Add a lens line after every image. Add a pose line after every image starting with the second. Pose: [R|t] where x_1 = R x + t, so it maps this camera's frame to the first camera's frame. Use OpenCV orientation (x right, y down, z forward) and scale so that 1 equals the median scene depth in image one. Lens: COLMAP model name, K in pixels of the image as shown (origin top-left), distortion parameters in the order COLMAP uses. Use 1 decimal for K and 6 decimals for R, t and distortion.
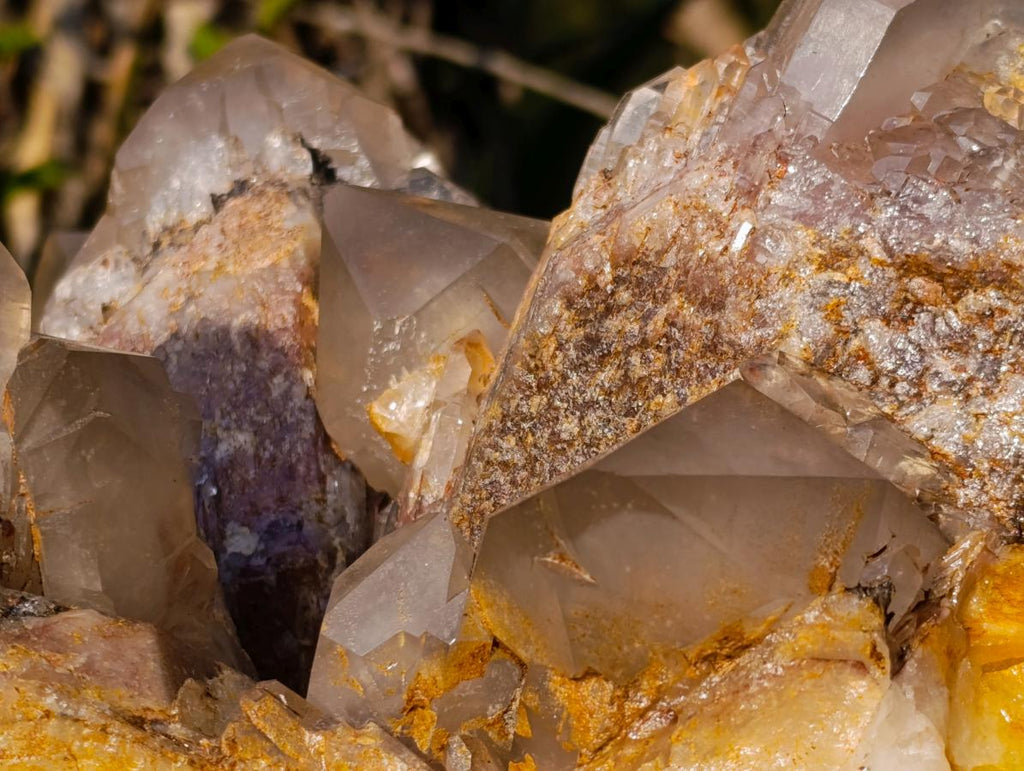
lens RADIAL K [[2919.5, 0, 513.5], [0, 2919.5, 360.4], [0, 0, 1]] dist [0.357079, -2.389080]
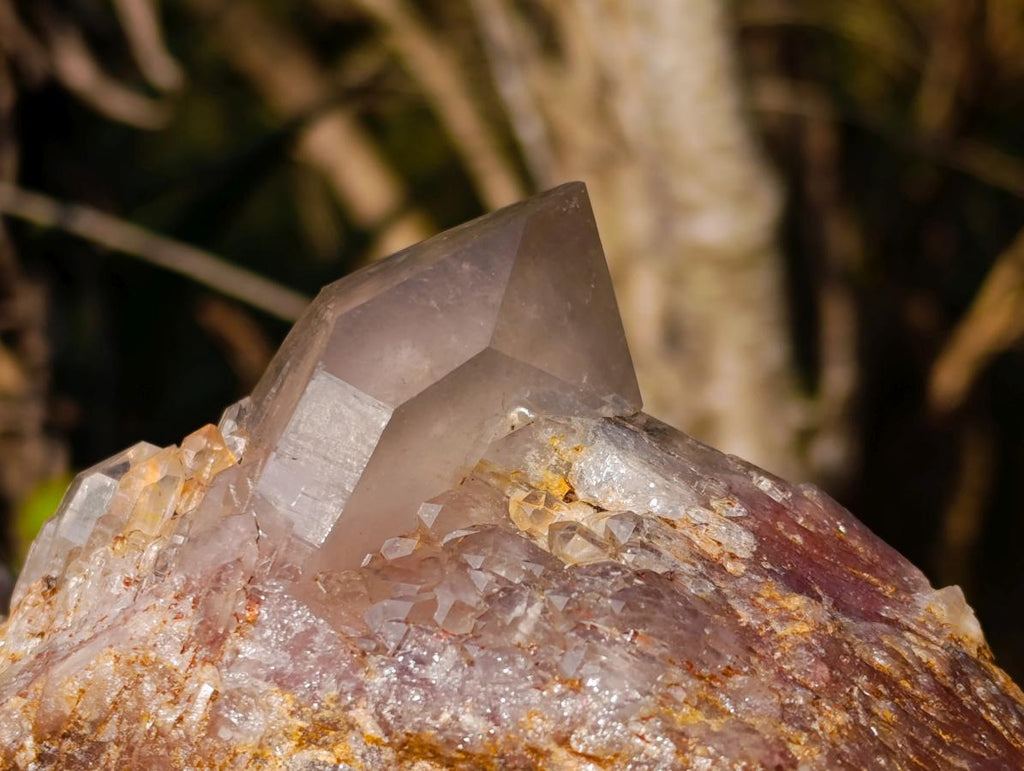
lens RADIAL K [[2919.5, 0, 513.5], [0, 2919.5, 360.4], [0, 0, 1]] dist [0.357079, -2.389080]
pose [[0.993276, -0.015349, 0.114749, 0.071932], [0.017625, 0.999667, -0.018843, -0.116416], [-0.114421, 0.020739, 0.993216, 0.214199]]
